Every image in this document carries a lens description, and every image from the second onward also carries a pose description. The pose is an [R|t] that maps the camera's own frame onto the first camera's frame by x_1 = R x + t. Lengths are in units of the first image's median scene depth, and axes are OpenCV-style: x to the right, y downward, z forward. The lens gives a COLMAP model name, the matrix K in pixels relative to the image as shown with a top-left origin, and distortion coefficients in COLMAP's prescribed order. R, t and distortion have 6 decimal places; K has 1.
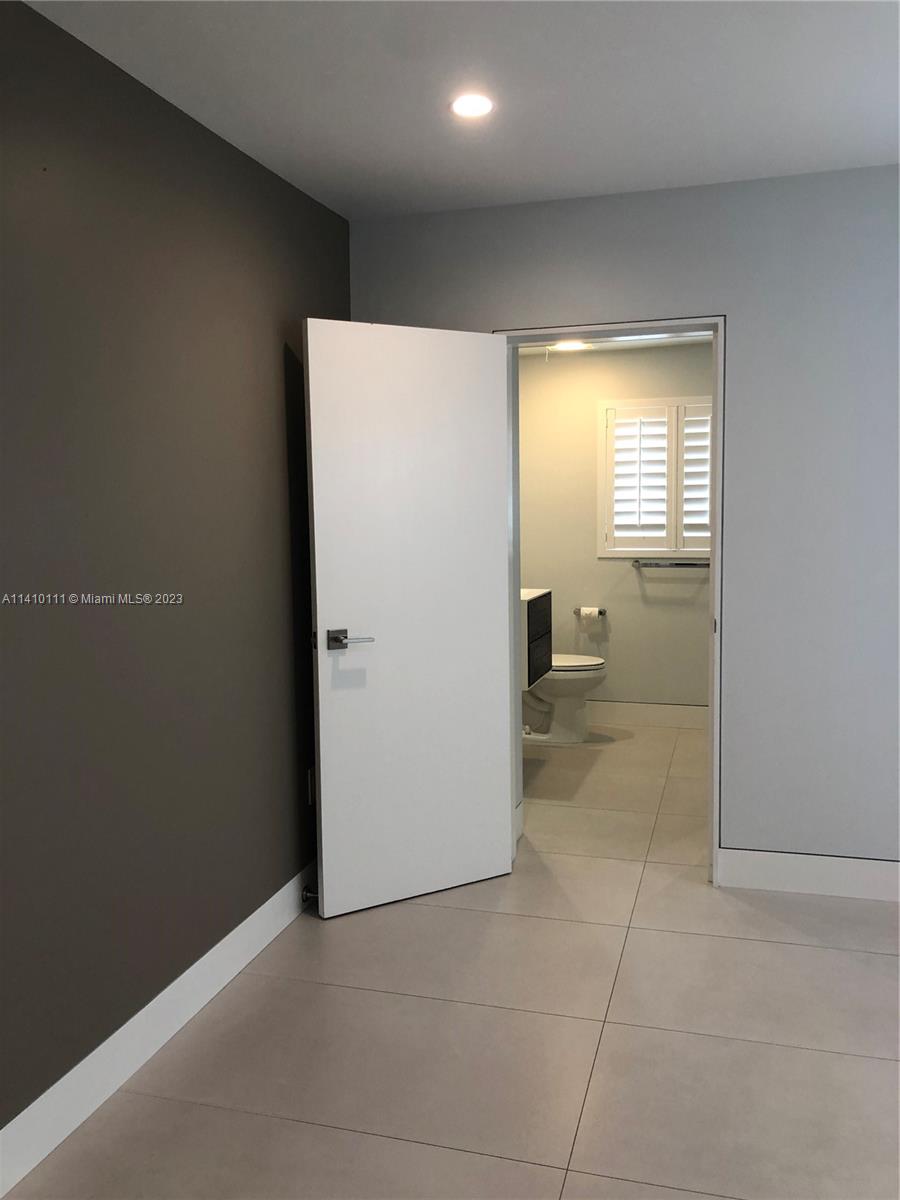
lens RADIAL K [[989.6, 0, 449.6], [0, 989.6, 598.4], [0, 0, 1]] dist [0.041169, -0.042491]
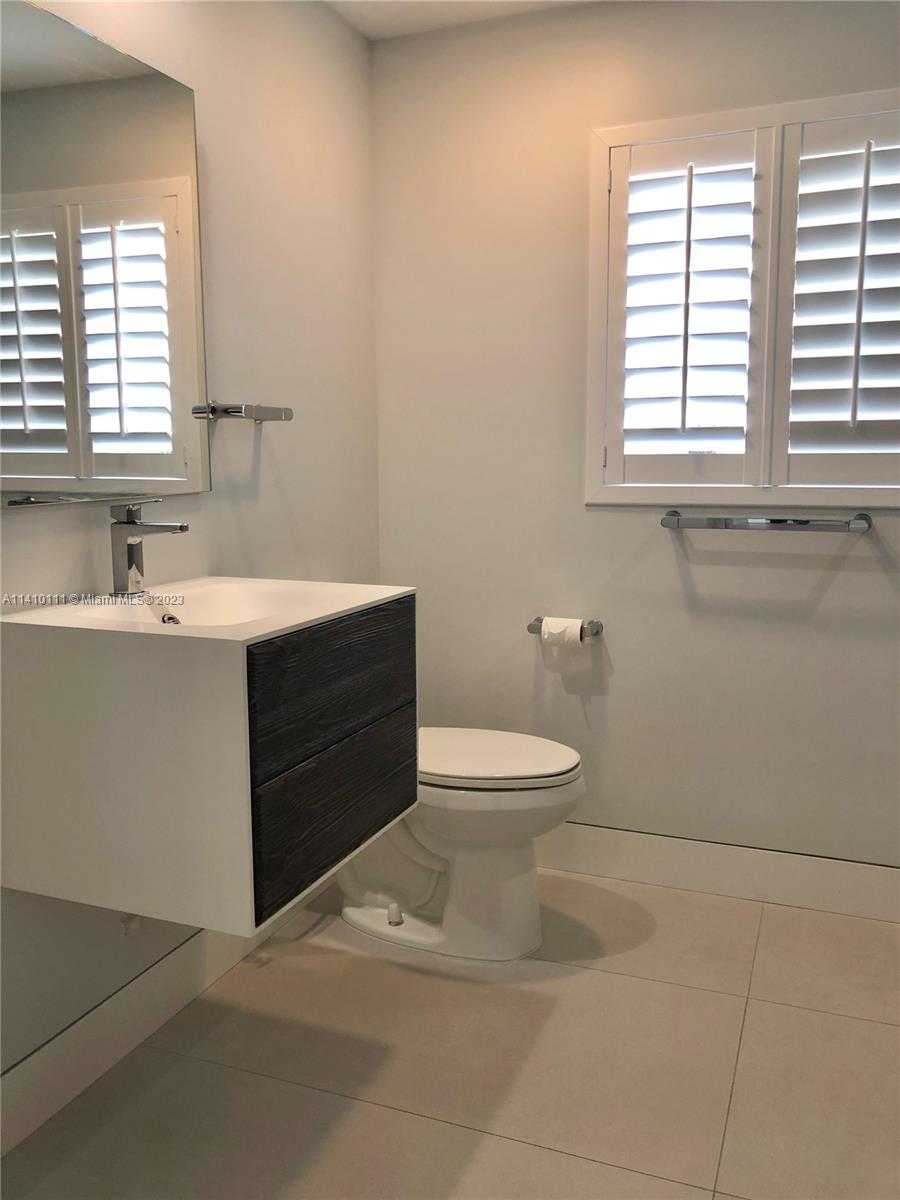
lens RADIAL K [[989.6, 0, 436.4], [0, 989.6, 571.9], [0, 0, 1]] dist [0.041169, -0.042491]
pose [[0.994152, 0.018849, -0.106333, 0.132830], [-0.015846, 0.999453, 0.029011, -0.023158], [0.106822, -0.027156, 0.993907, 0.562789]]
